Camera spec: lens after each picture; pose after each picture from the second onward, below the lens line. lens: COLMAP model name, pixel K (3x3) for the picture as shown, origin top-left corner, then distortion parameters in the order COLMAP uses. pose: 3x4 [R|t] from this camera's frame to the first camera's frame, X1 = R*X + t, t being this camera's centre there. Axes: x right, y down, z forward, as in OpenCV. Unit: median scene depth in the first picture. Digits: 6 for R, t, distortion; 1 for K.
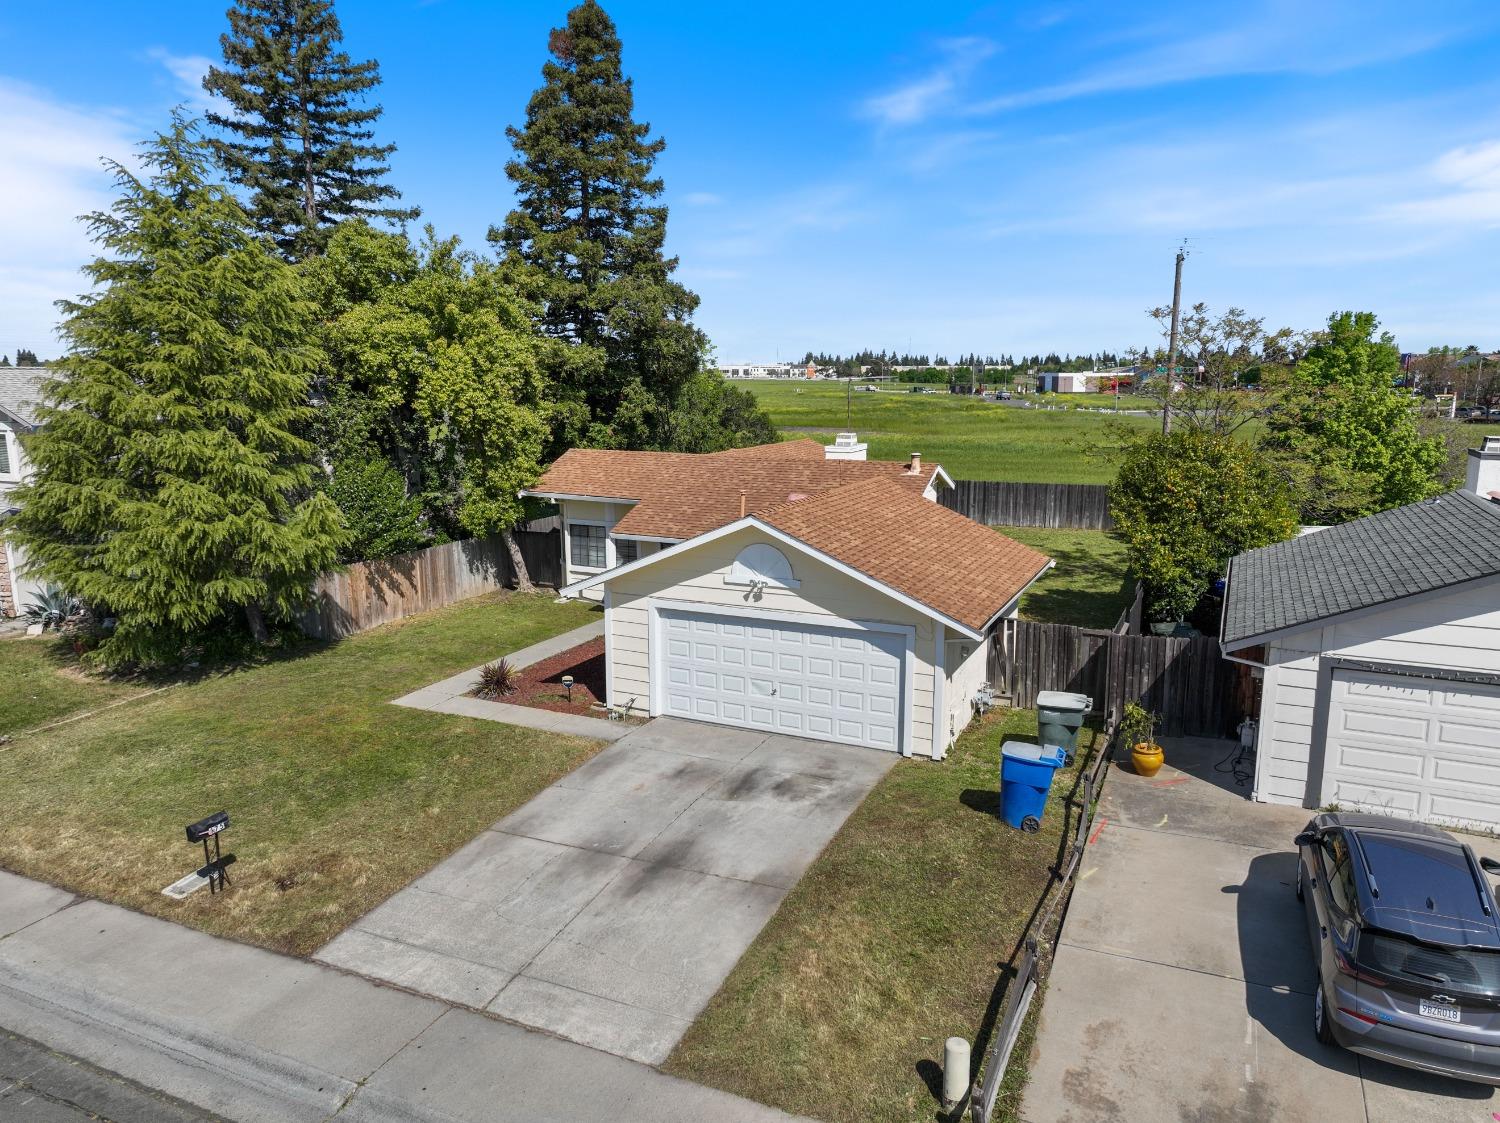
lens RADIAL K [[1056.3, 0, 753.7], [0, 1056.3, 563.9], [0, 0, 1]] dist [0.001832, 0.012357]
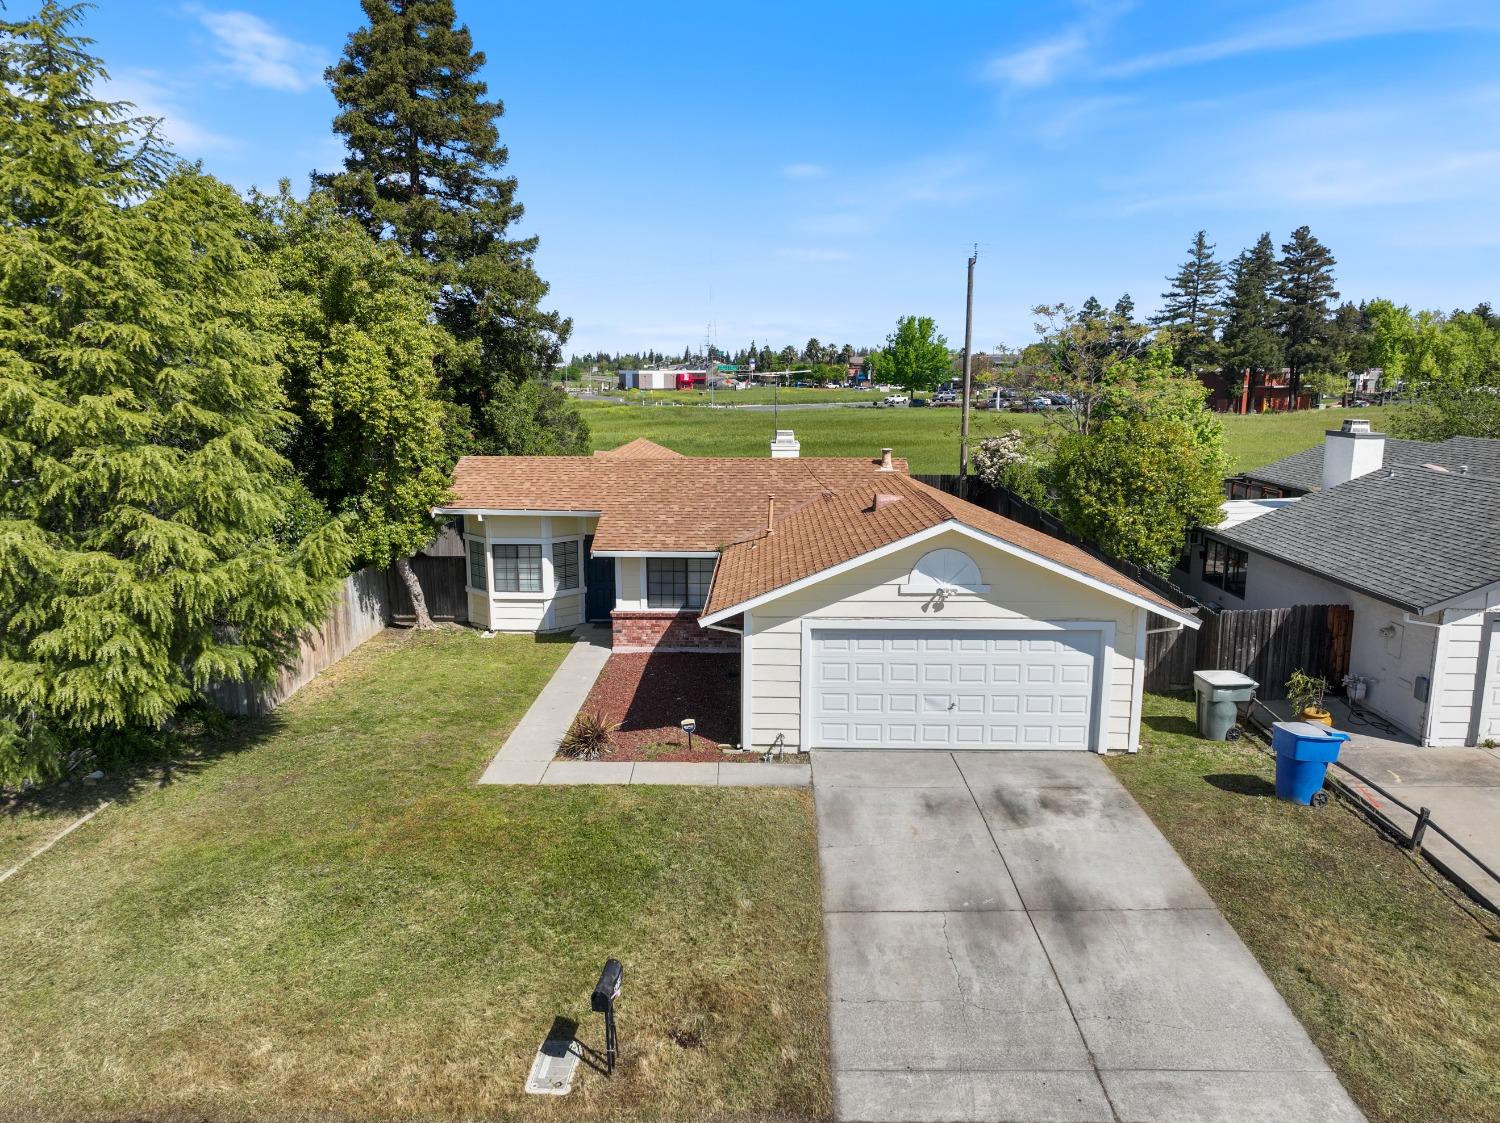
lens RADIAL K [[1056.3, 0, 753.7], [0, 1056.3, 563.9], [0, 0, 1]] dist [0.001832, 0.012357]
pose [[0.912896, -0.074021, 0.401425, -0.492297], [0.073136, 0.997168, 0.017552, -0.032616], [-0.401587, 0.013335, 0.915724, 0.205861]]
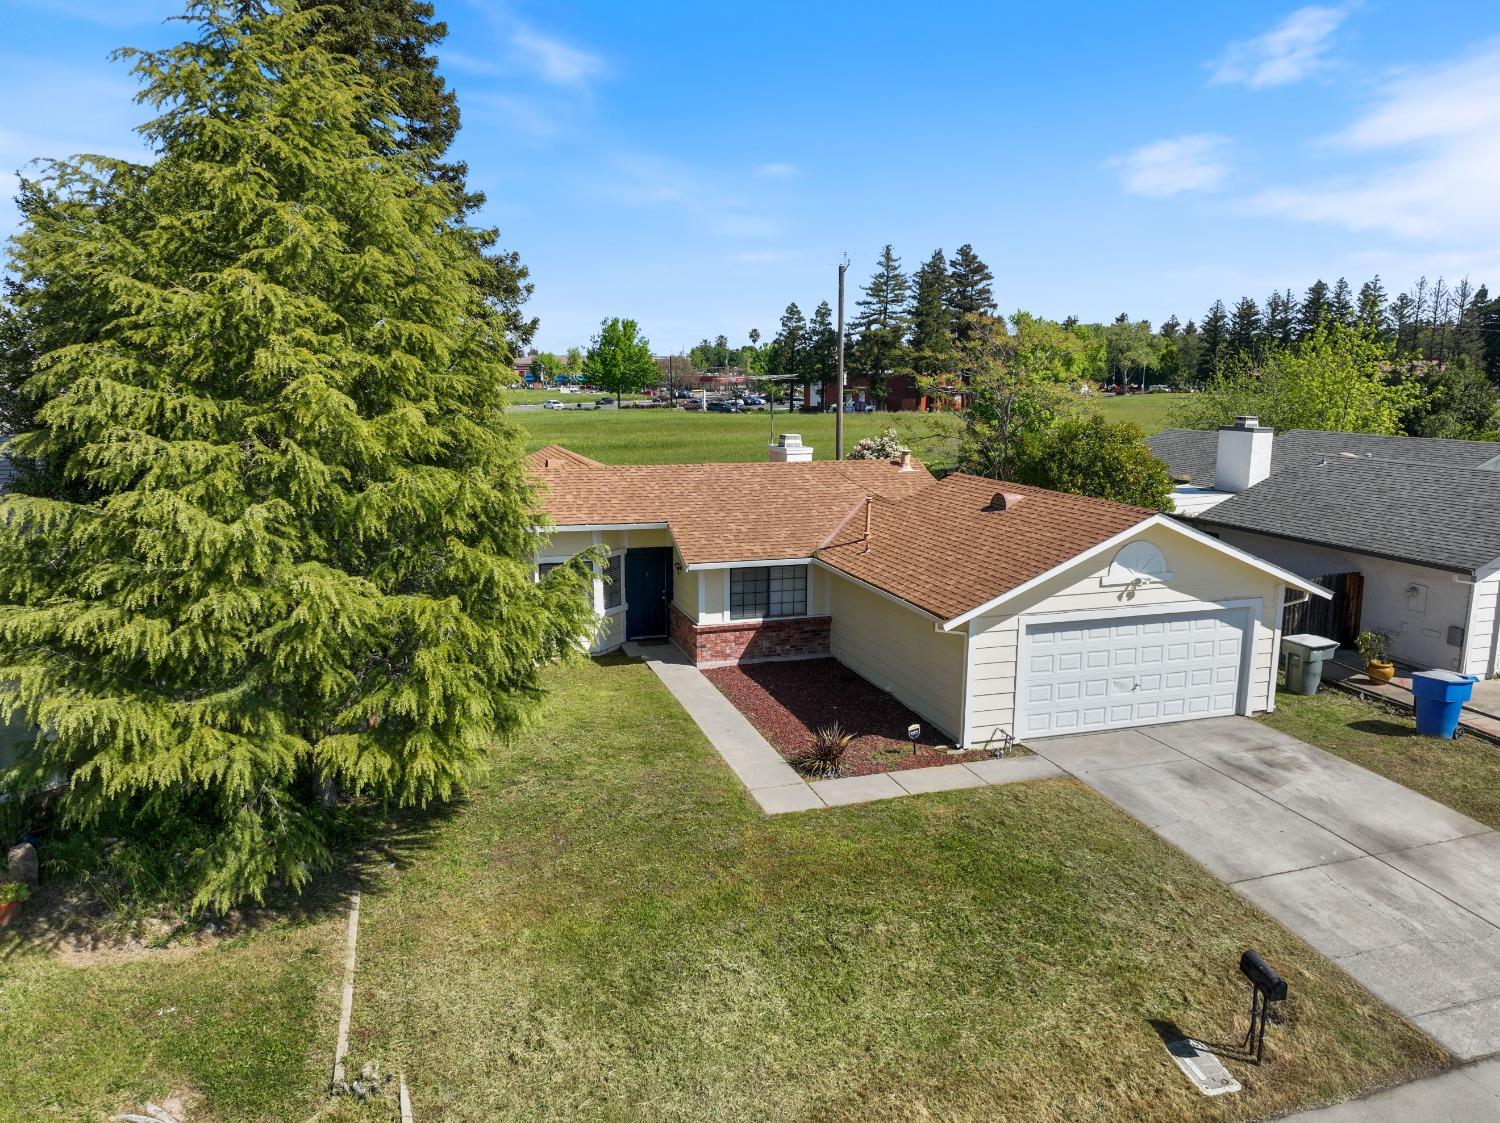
lens RADIAL K [[1056.3, 0, 753.7], [0, 1056.3, 563.9], [0, 0, 1]] dist [0.001832, 0.012357]
pose [[0.730481, -0.122291, 0.671895, -0.884914], [0.121443, 0.991417, 0.048414, -0.085681], [-0.672049, 0.046232, 0.739063, 0.478391]]
